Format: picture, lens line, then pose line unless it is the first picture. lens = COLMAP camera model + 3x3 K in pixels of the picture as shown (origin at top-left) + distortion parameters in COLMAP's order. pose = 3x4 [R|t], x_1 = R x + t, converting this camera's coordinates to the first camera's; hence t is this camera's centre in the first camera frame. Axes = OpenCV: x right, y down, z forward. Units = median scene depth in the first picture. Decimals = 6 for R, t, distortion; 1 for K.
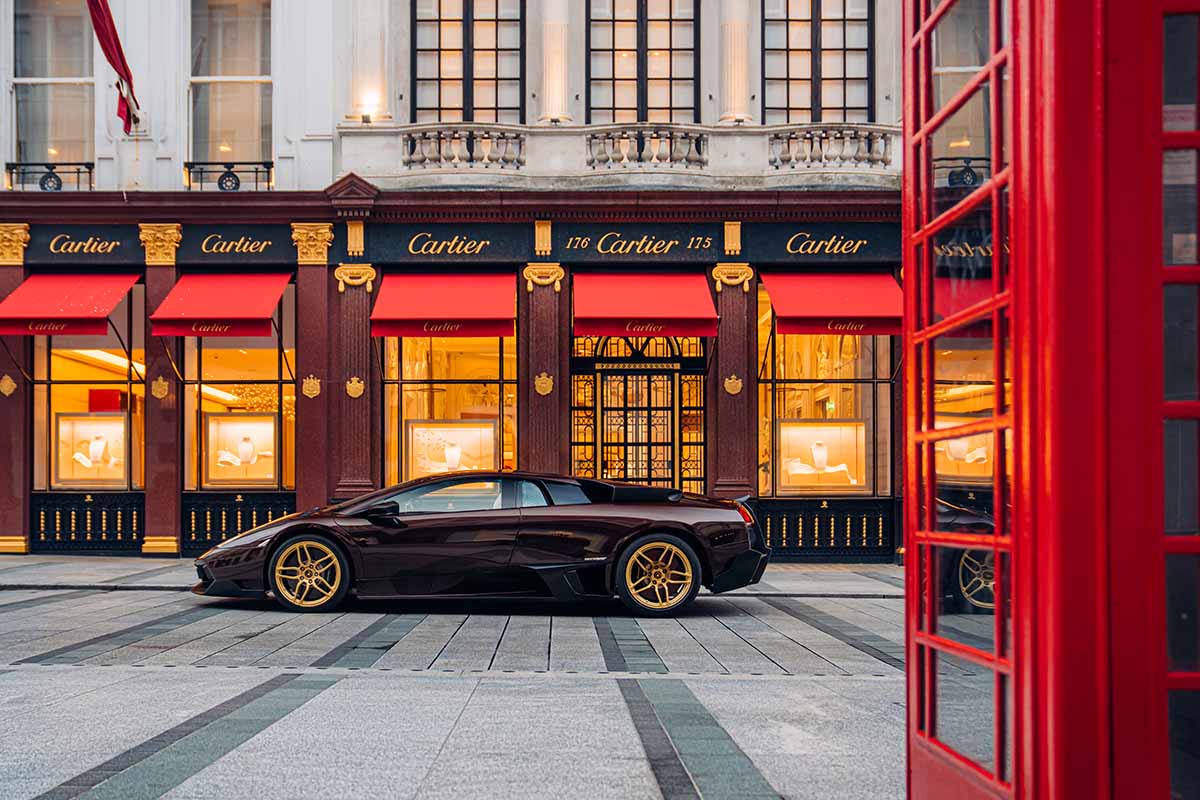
lens RADIAL K [[1168.1, 0, 600.0], [0, 1168.1, 344.3], [0, 0, 1]] dist [-0.012335, -0.012375]
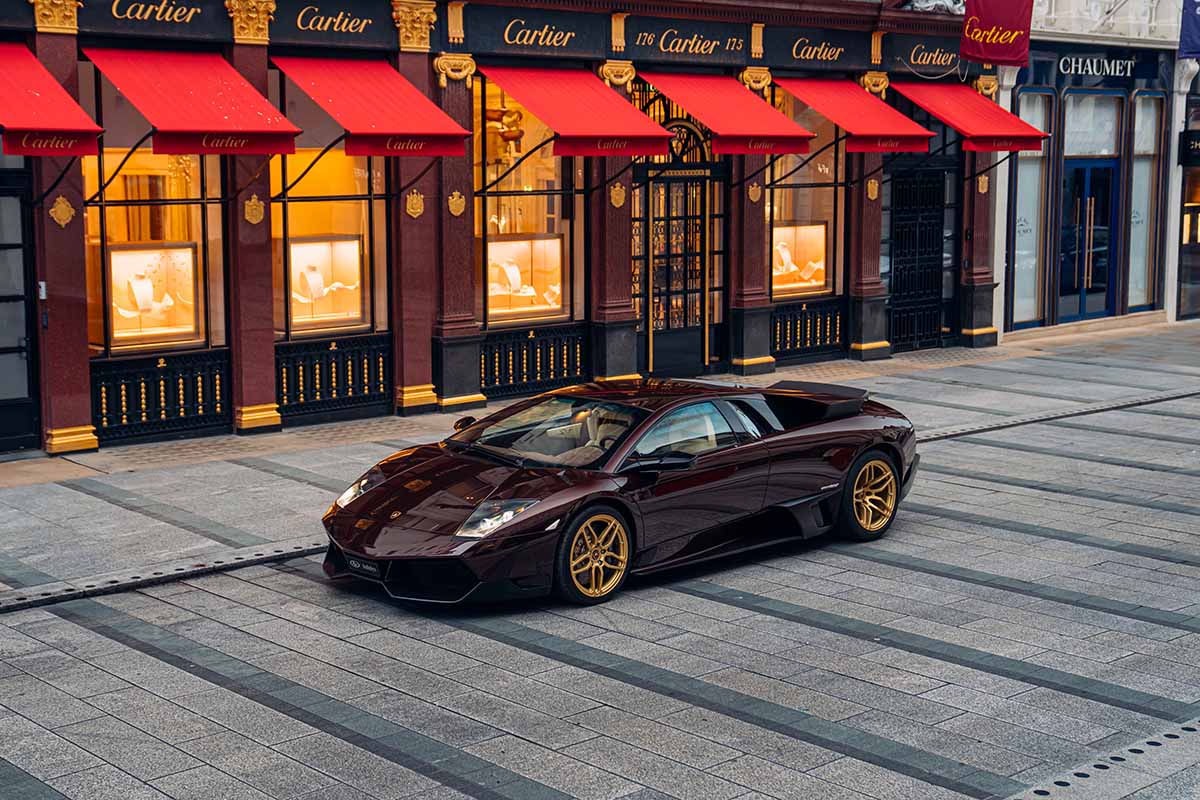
lens RADIAL K [[1664.2, 0, 600.0], [0, 1664.2, 400.0], [0, 0, 1]] dist [0.218573, -0.679972]
pose [[0.708599, -0.108659, 0.697195, -0.998411], [0.003673, 0.988627, 0.150346, -0.003924], [-0.705602, -0.103974, 0.700938, 0.059221]]
